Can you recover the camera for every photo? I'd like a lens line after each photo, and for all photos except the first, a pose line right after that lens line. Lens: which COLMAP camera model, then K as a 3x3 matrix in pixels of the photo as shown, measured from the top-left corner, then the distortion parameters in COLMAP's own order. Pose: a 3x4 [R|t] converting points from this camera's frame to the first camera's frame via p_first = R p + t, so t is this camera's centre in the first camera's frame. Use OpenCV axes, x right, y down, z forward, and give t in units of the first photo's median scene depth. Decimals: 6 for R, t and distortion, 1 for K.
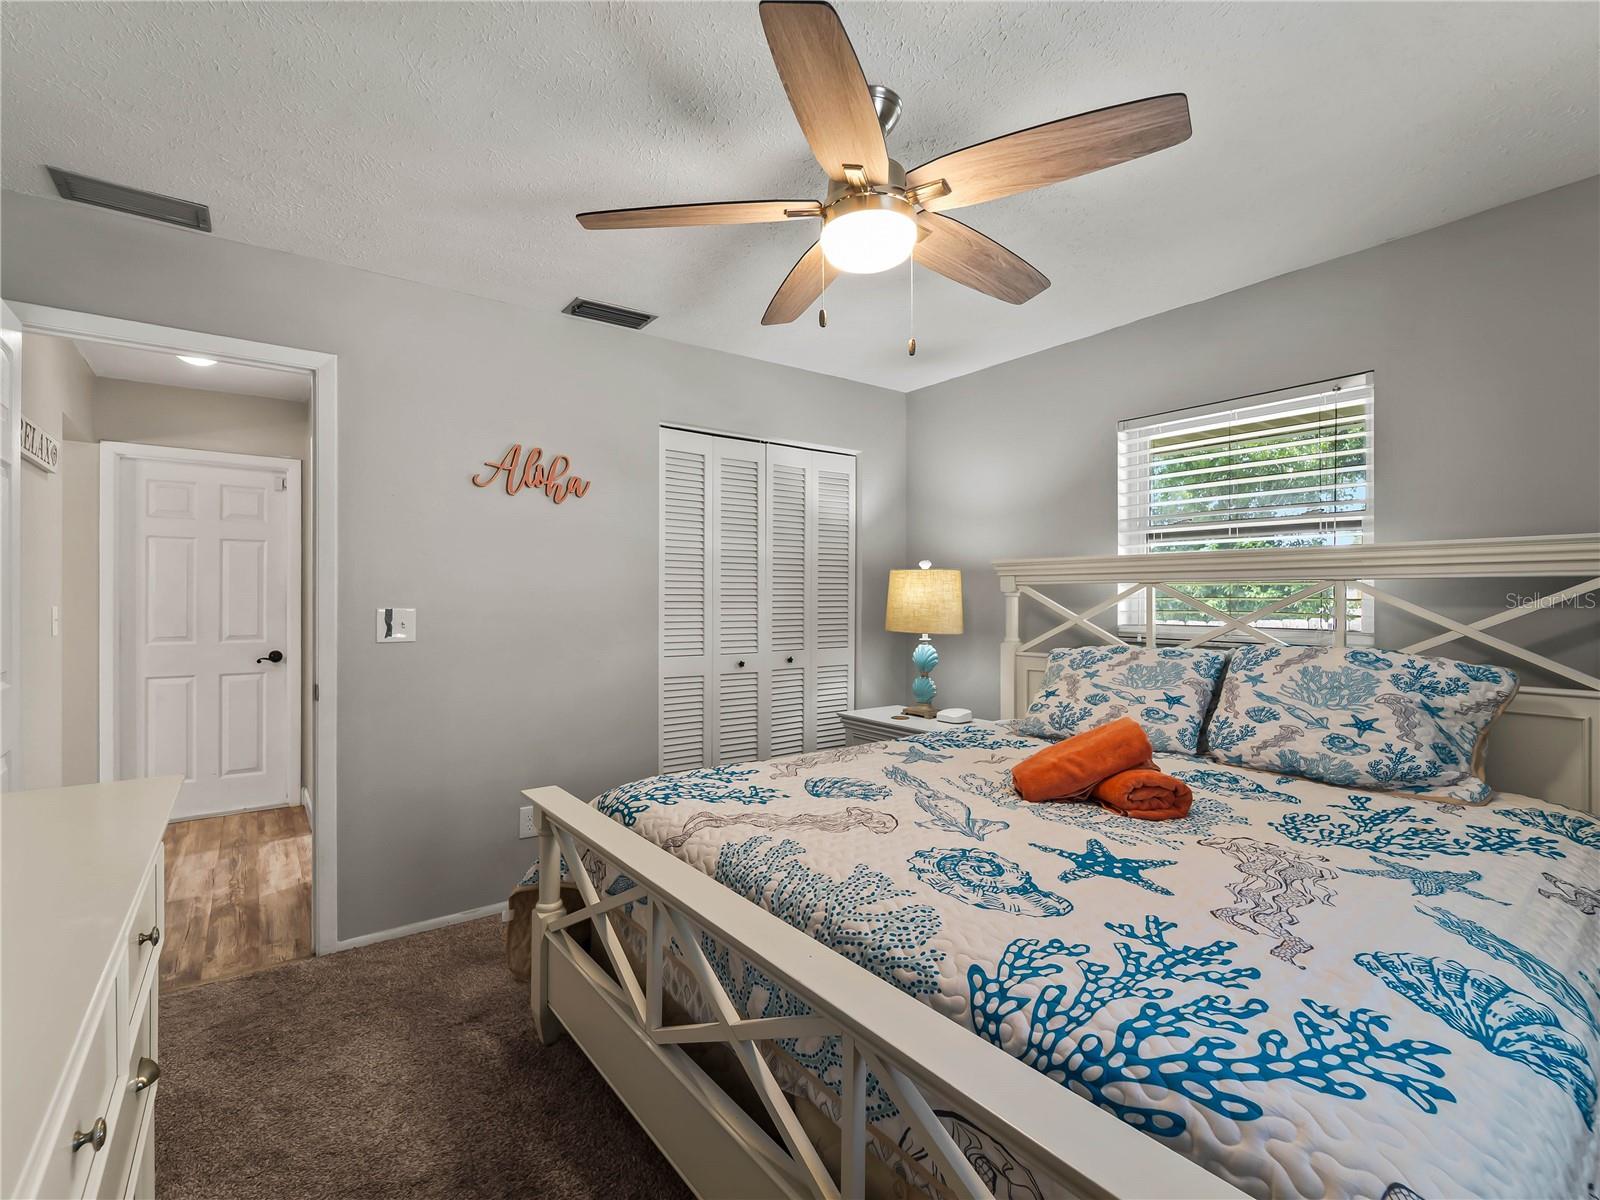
lens RADIAL K [[728.3, 0, 805.8], [0, 728.3, 592.9], [0, 0, 1]] dist [0.001078, -0.001972]
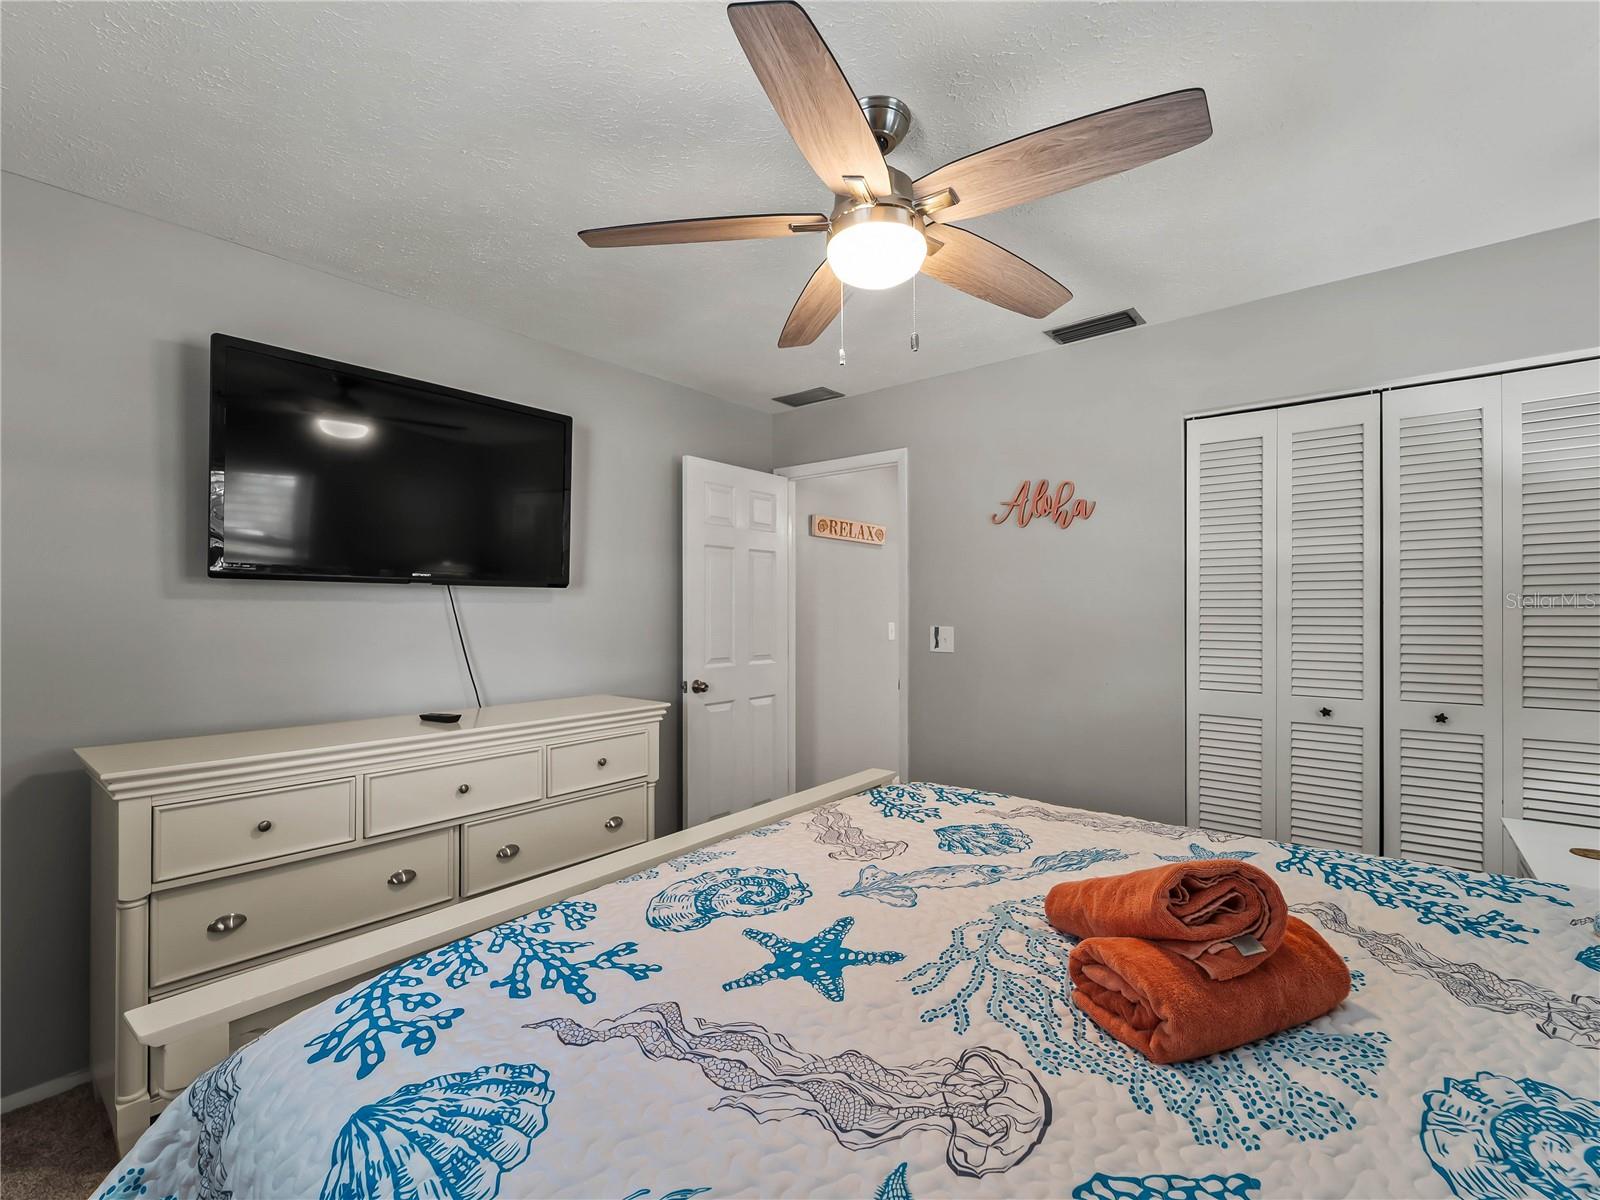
lens RADIAL K [[728.3, 0, 804.9], [0, 728.3, 611.1], [0, 0, 1]] dist [0.001078, -0.001972]
pose [[0.243589, -0.004206, -0.969870, 0.976628], [0.005980, 0.999978, -0.002834, -0.006799], [0.969860, -0.005110, 0.243608, 0.654868]]
